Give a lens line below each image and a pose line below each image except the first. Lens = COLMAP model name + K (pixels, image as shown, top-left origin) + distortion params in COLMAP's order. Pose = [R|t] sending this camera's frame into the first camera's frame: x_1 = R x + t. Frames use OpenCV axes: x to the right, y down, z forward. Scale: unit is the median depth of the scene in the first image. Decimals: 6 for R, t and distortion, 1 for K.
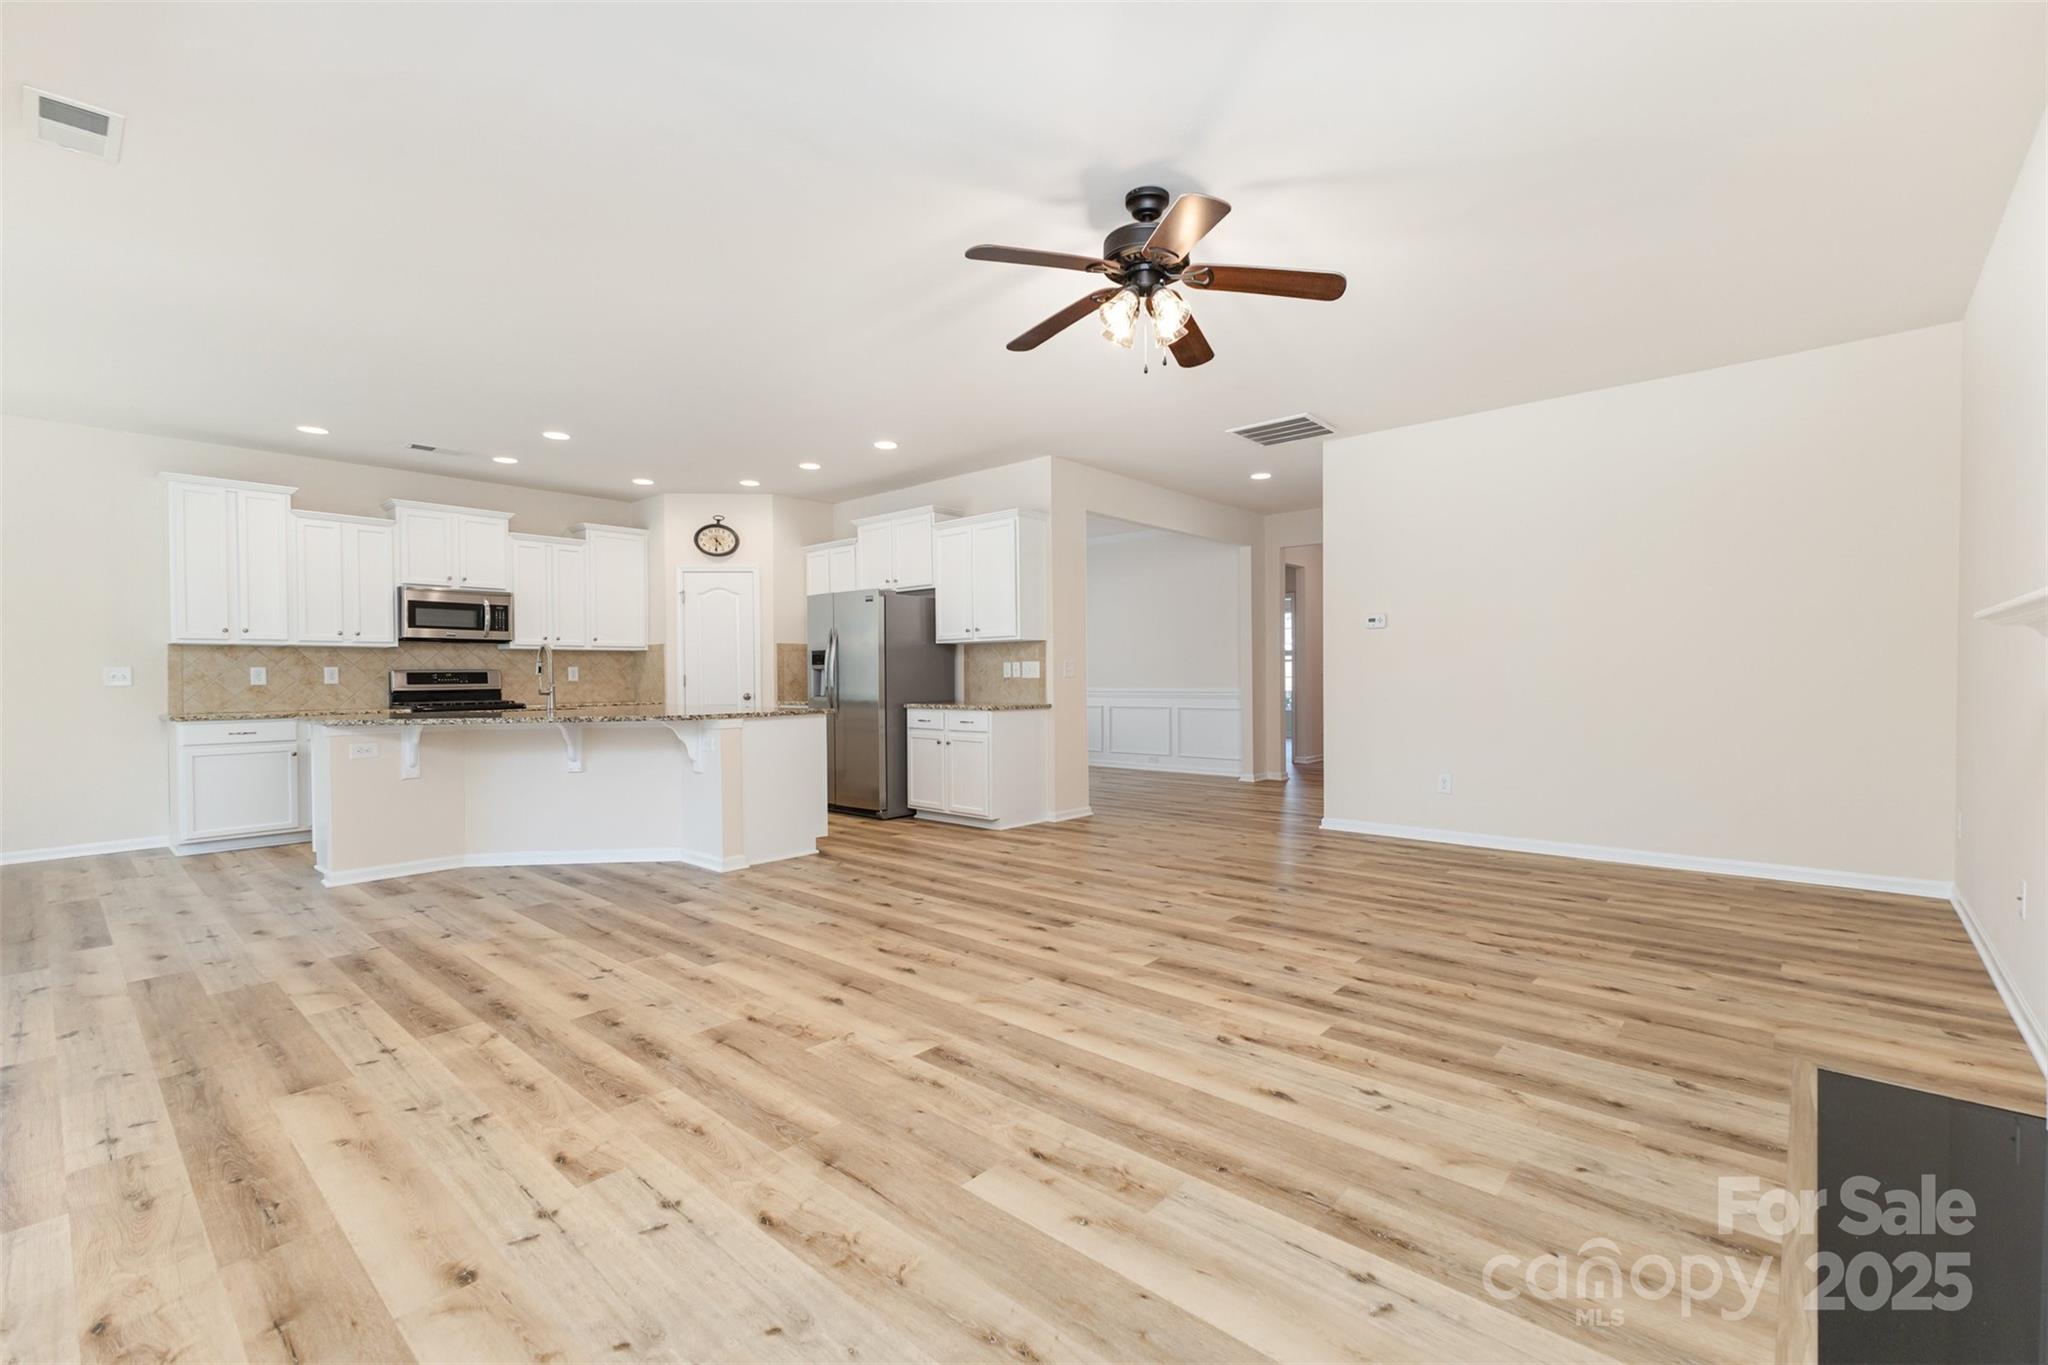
lens RADIAL K [[889.7, 0, 1033.8], [0, 889.7, 686.2], [0, 0, 1]] dist [0.014552, -0.004458]
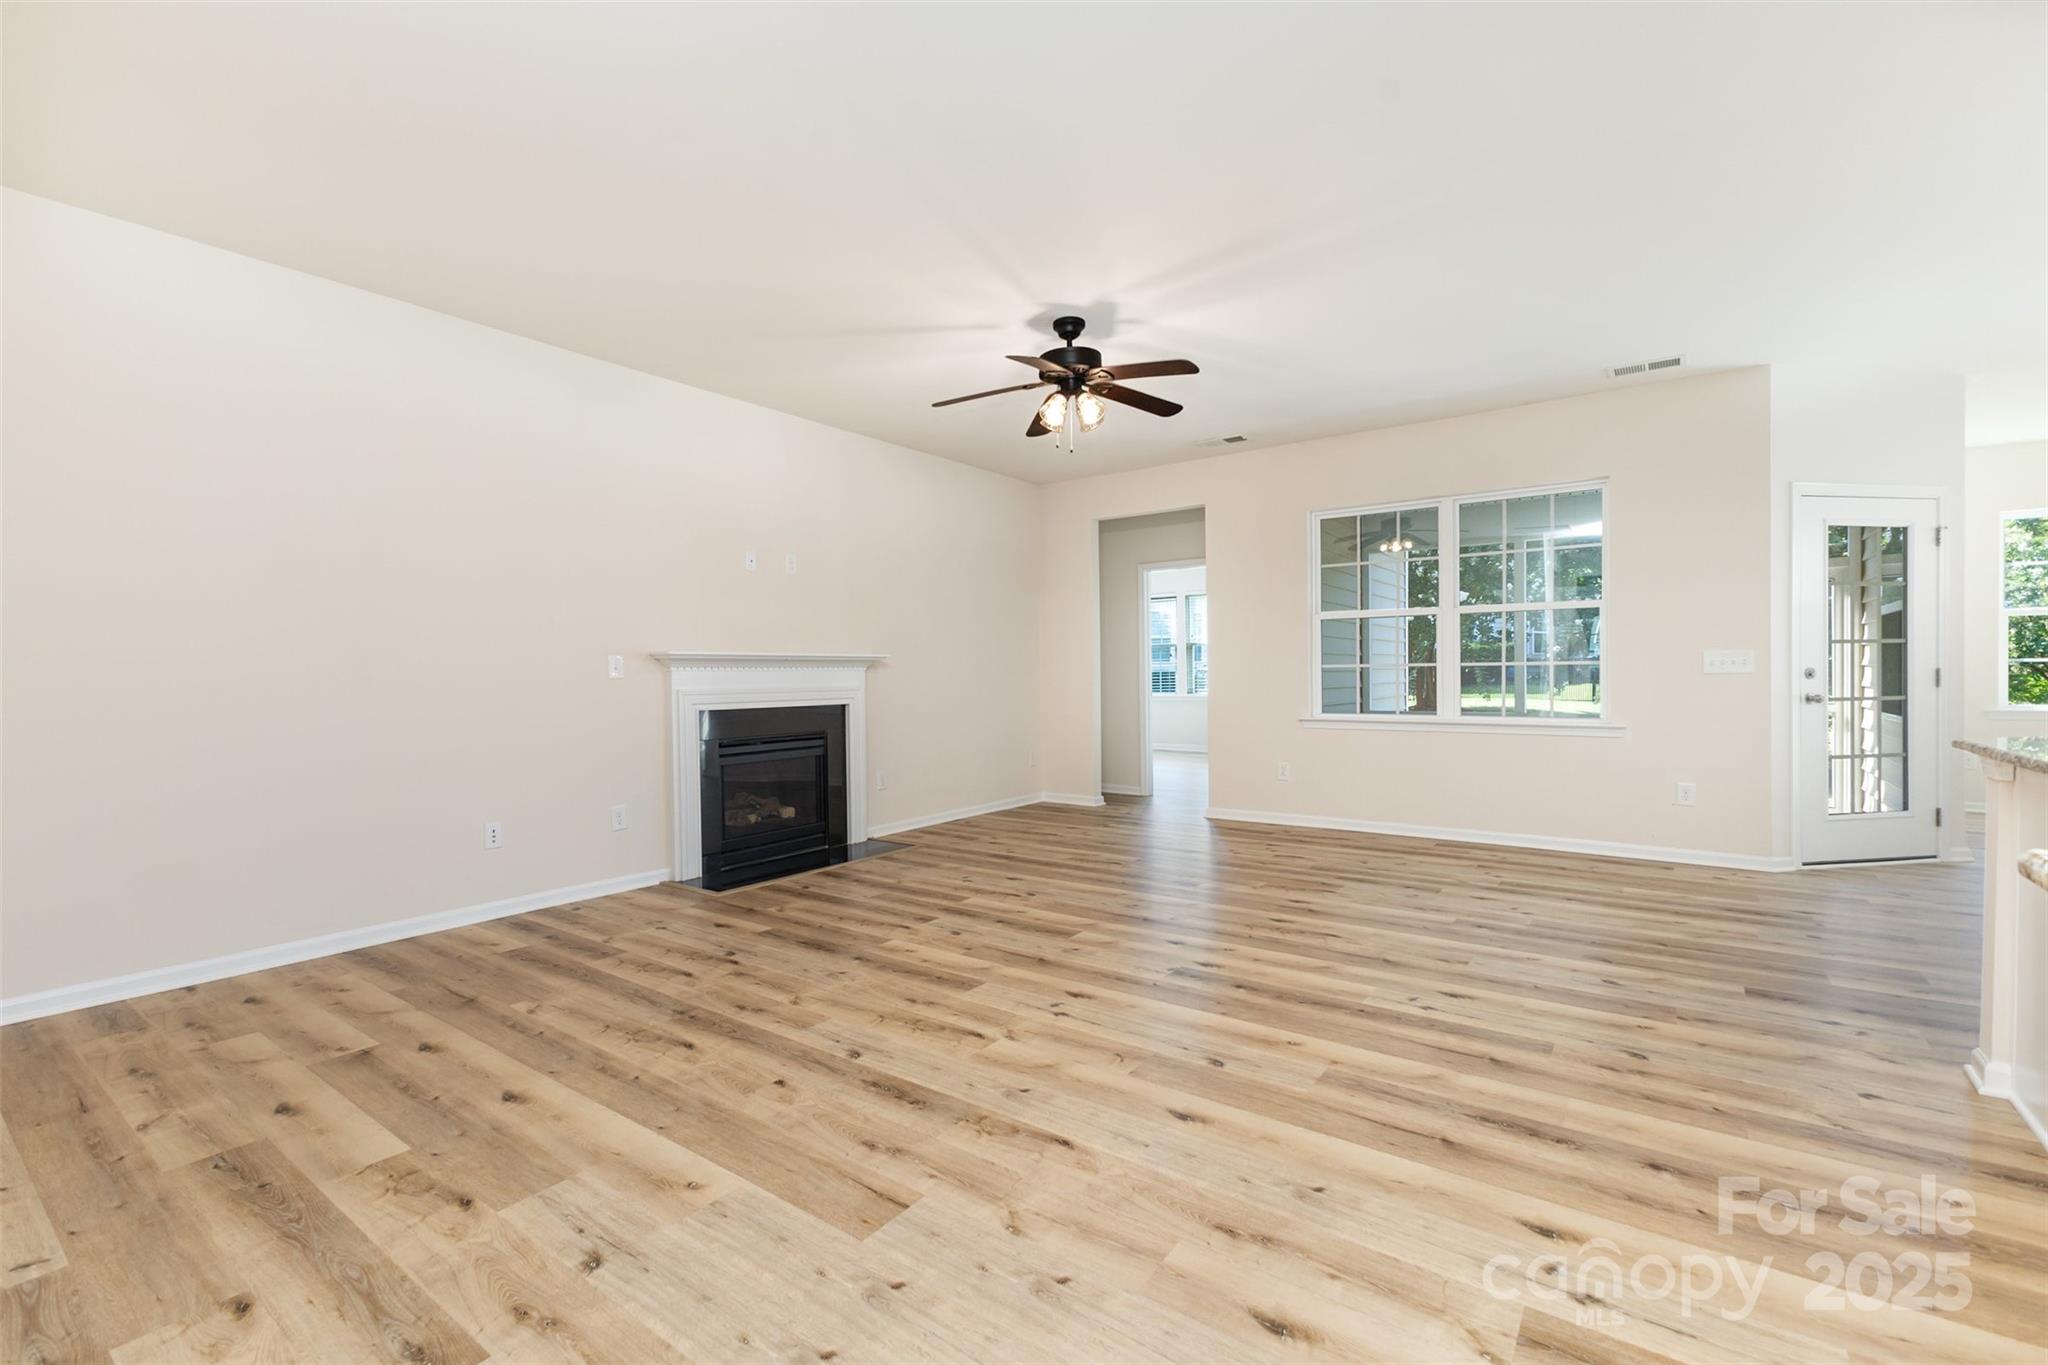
lens RADIAL K [[889.7, 0, 1033.9], [0, 889.7, 681.7], [0, 0, 1]] dist [0.014552, -0.004458]
pose [[-0.995306, 0.019162, -0.094860, 0.235444], [0.017044, 0.999588, 0.023088, -0.025357], [0.095263, 0.021363, -0.995223, 1.738470]]
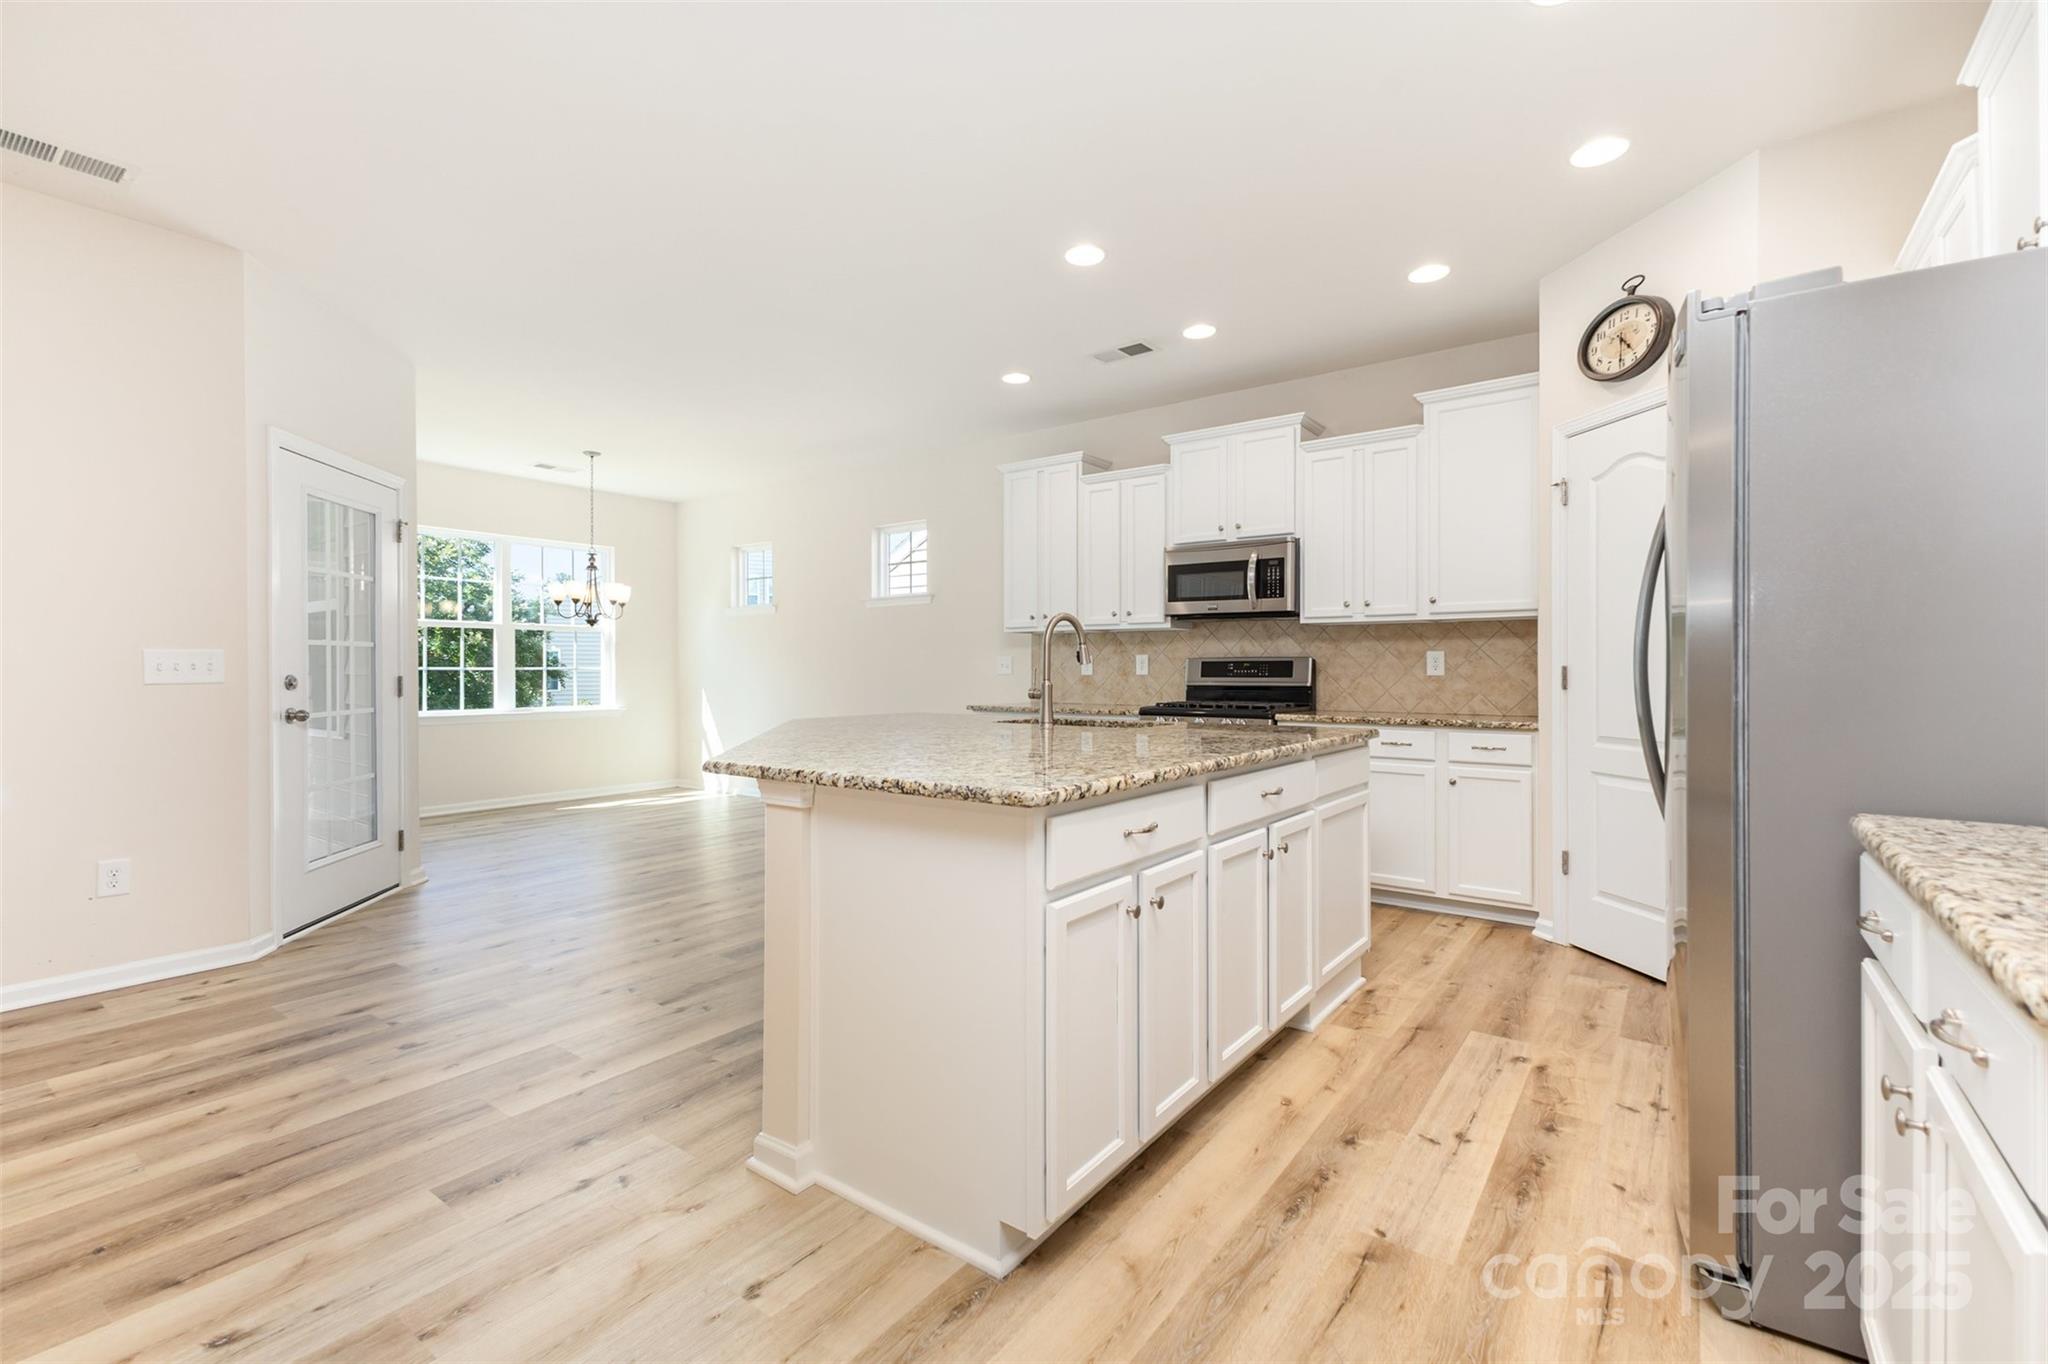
lens RADIAL K [[889.7, 0, 1022.6], [0, 889.7, 671.1], [0, 0, 1]] dist [0.014552, -0.004458]
pose [[0.085405, 0.010936, -0.996286, 0.066039], [-0.011713, 0.999882, 0.009972, -0.021325], [0.996277, 0.010818, 0.085523, 1.317731]]
